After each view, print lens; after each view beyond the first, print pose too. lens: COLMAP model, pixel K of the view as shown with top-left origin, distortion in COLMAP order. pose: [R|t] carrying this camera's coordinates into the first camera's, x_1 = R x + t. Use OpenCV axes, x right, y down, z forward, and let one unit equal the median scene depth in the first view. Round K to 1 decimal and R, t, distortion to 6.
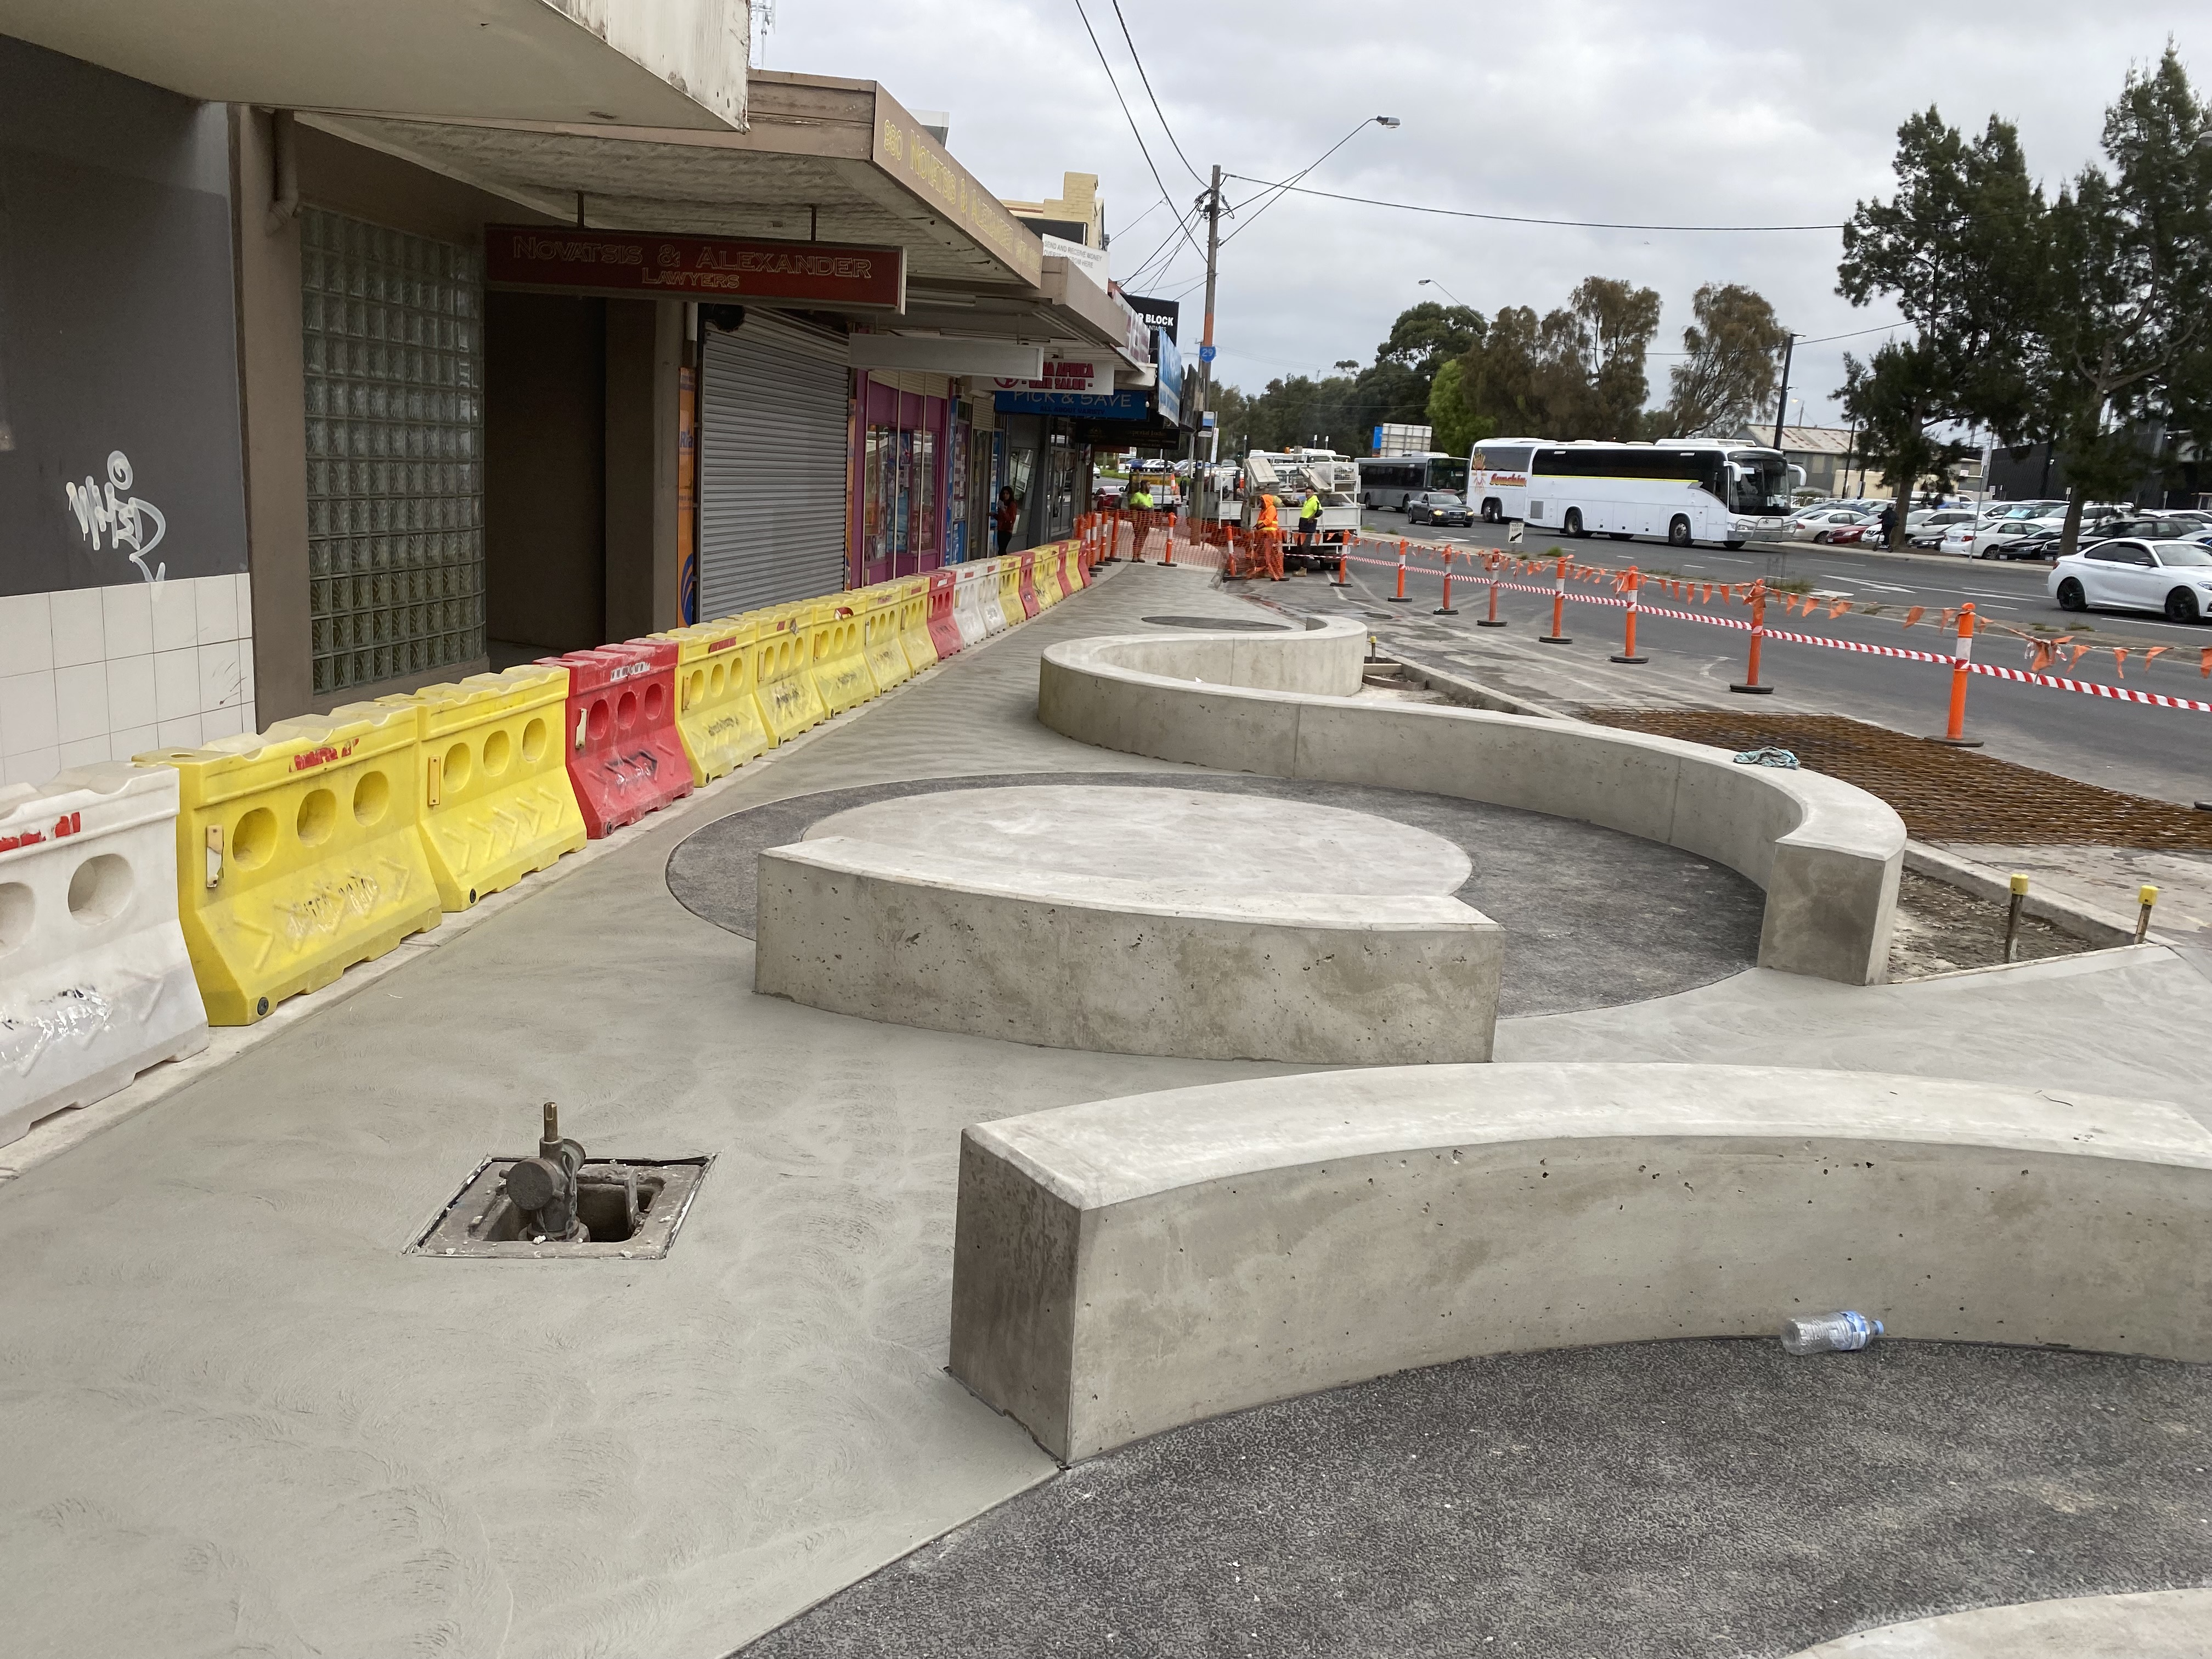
lens RADIAL K [[1716.9, 0, 1106.0], [0, 1716.9, 829.5], [0, 0, 1]] dist [0.003904, -0.003584]
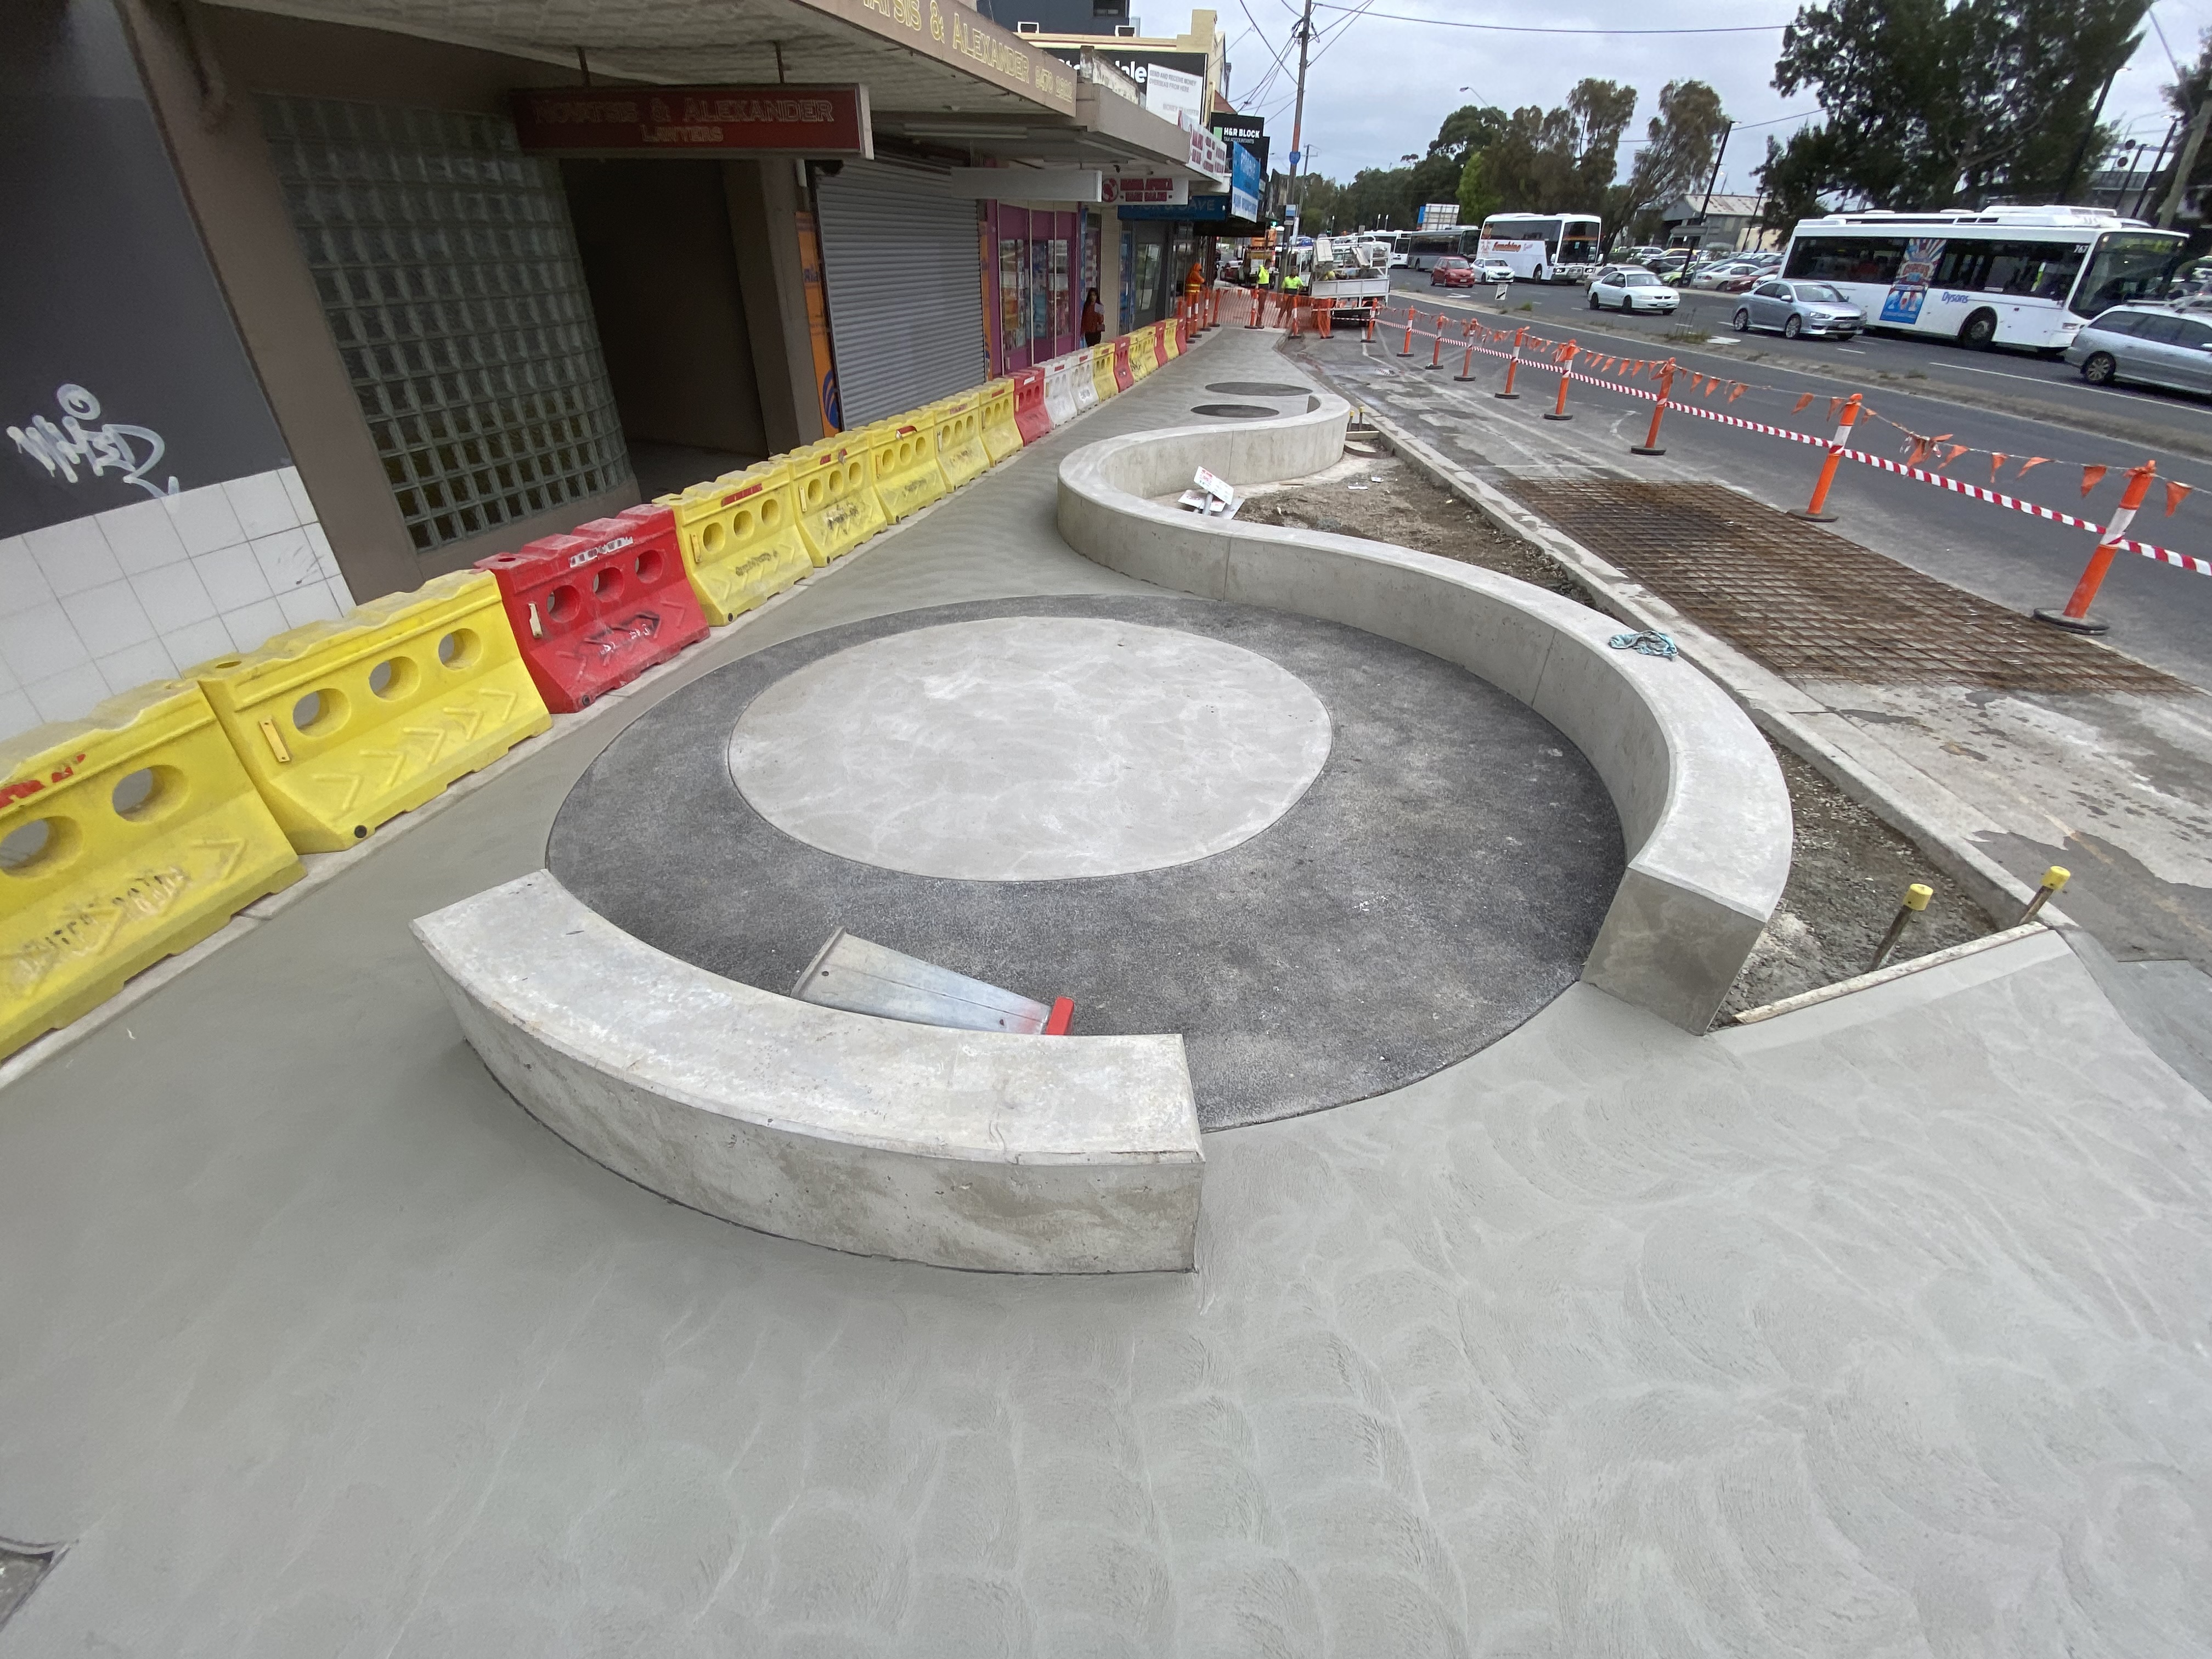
lens RADIAL K [[907.8, 0, 1106.0], [0, 907.8, 829.5], [0, 0, 1]] dist [0.006604, -0.014919]
pose [[0.990252, 0.041112, -0.133082, 0.031897], [0.009211, 0.934029, 0.357079, -0.028975], [0.138982, -0.354824, 0.924545, 0.092048]]
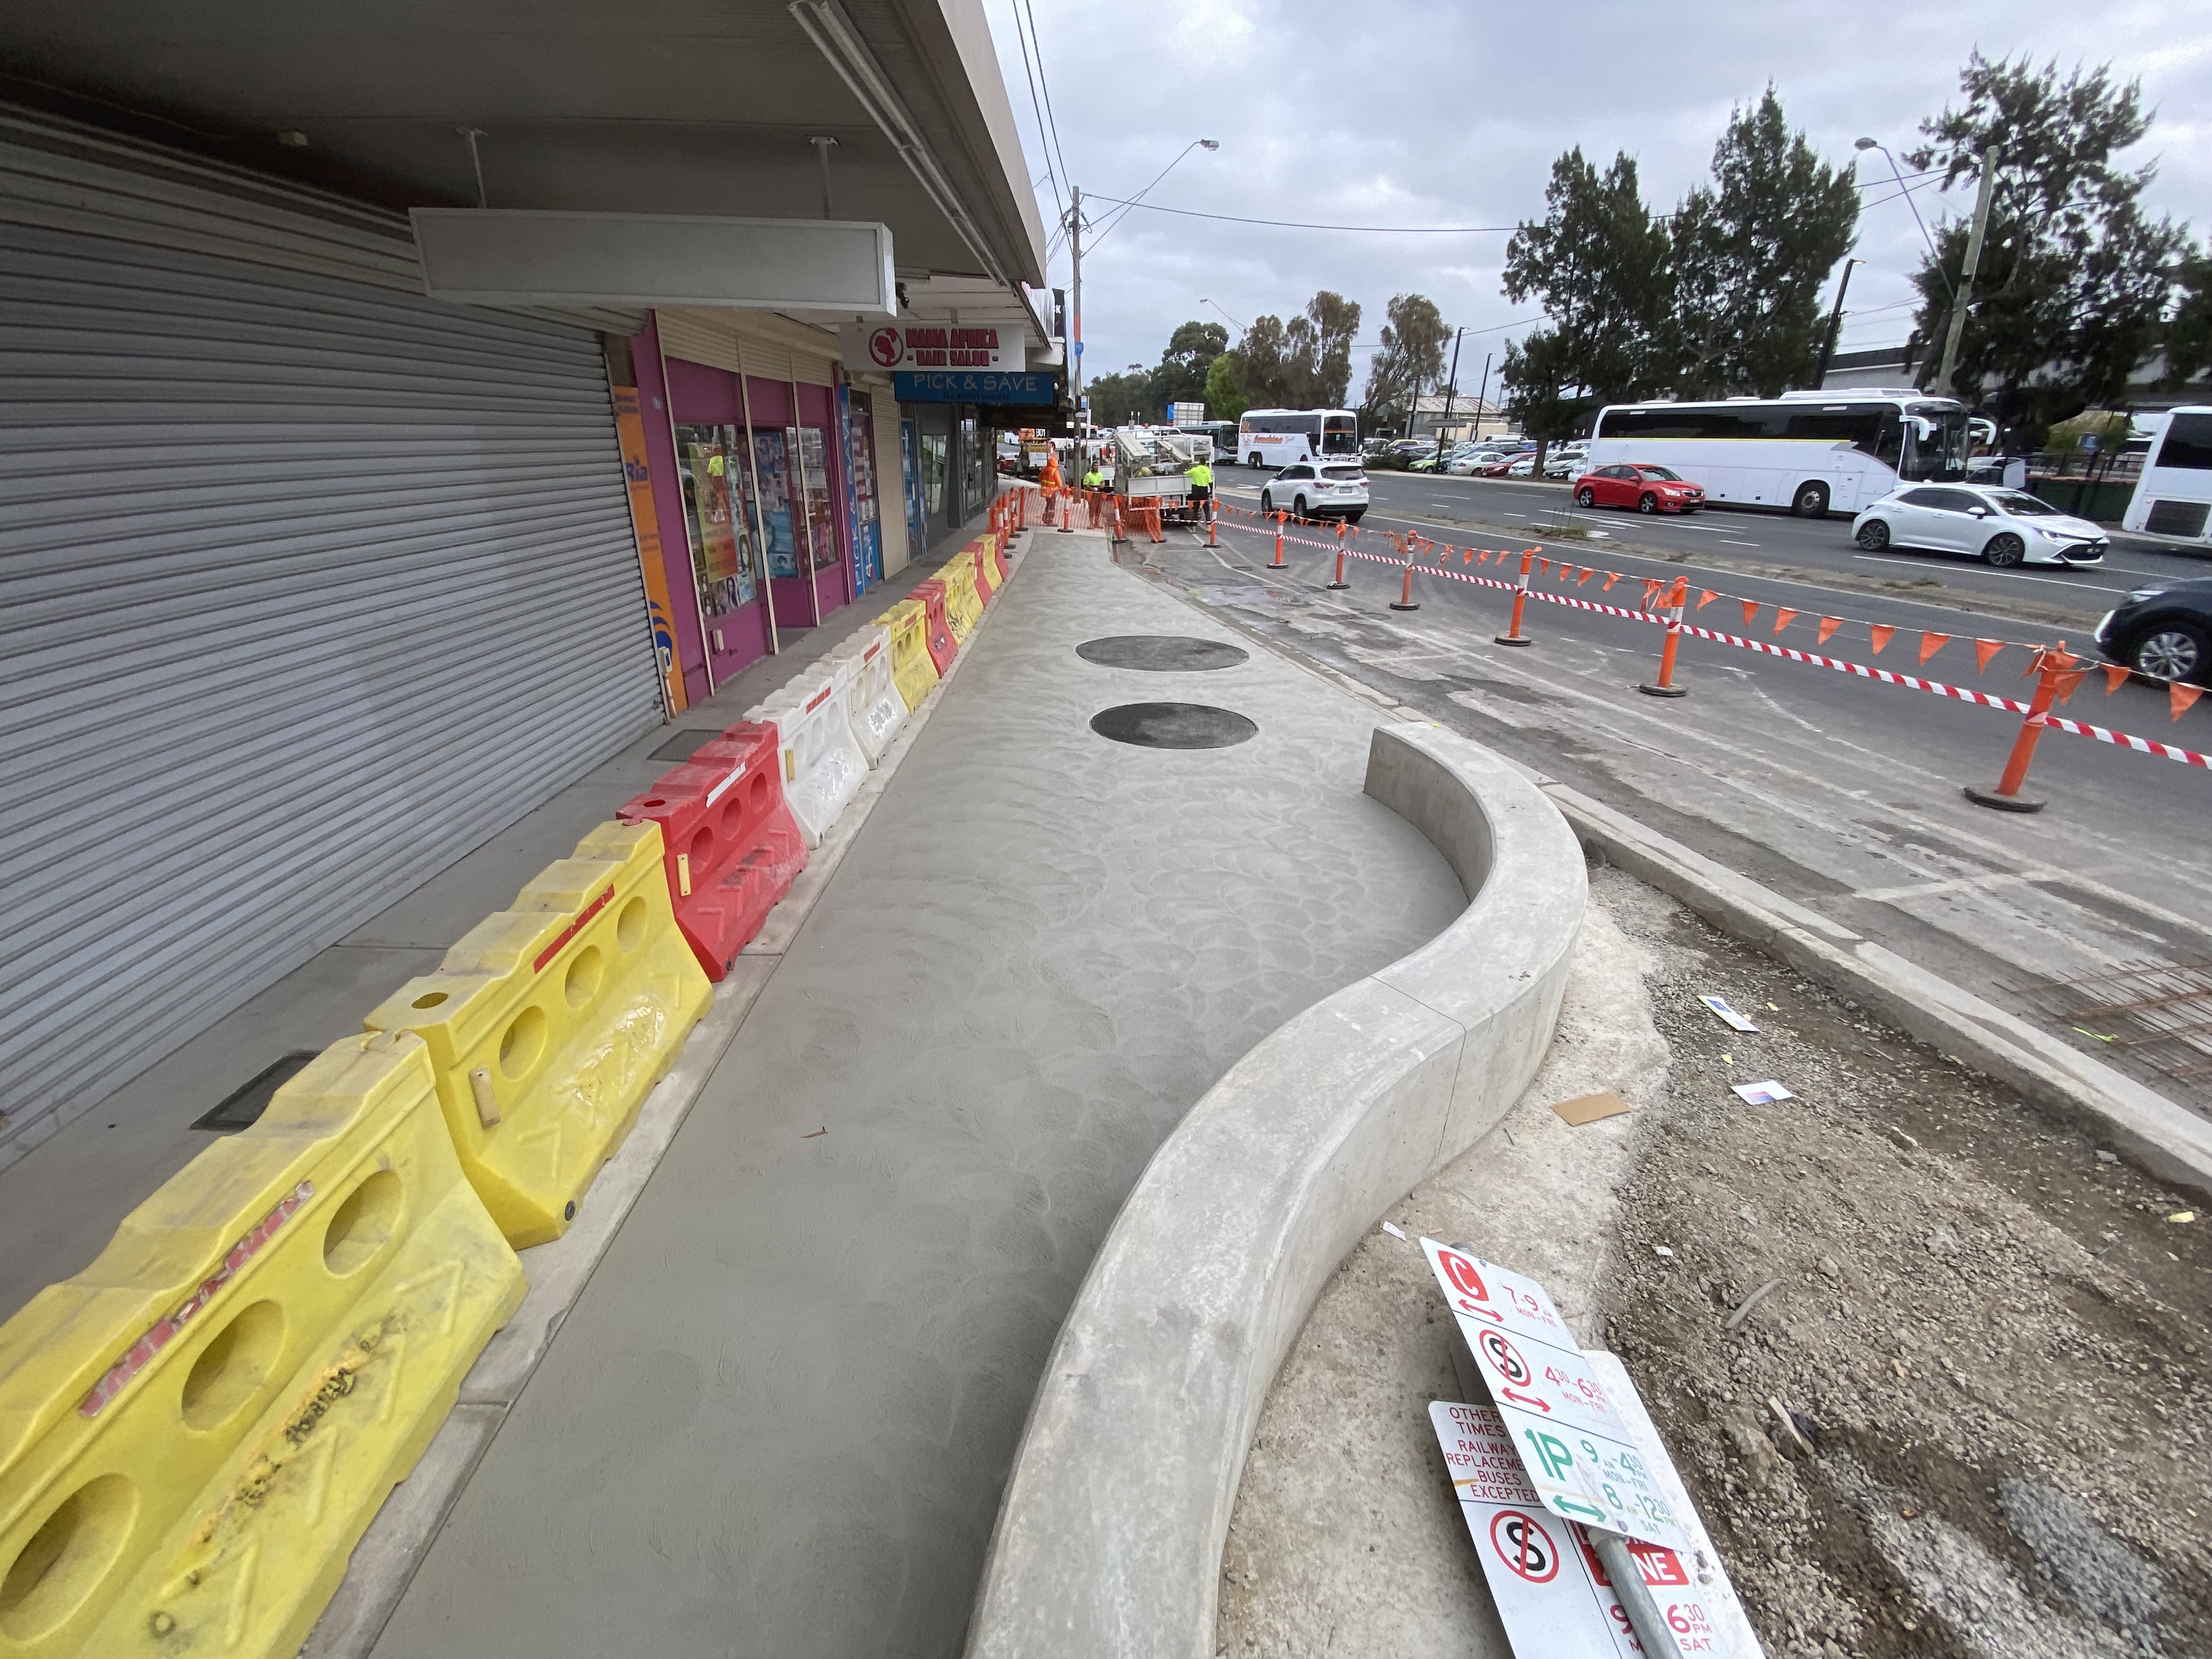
lens RADIAL K [[886.3, 0, 1106.0], [0, 886.3, 829.5], [0, 0, 1]] dist [0.007418, -0.013367]
pose [[0.993505, -0.076129, 0.084567, -0.005496], [0.056539, 0.975258, 0.213717, -0.075858], [-0.098745, -0.207548, 0.973228, 0.317427]]
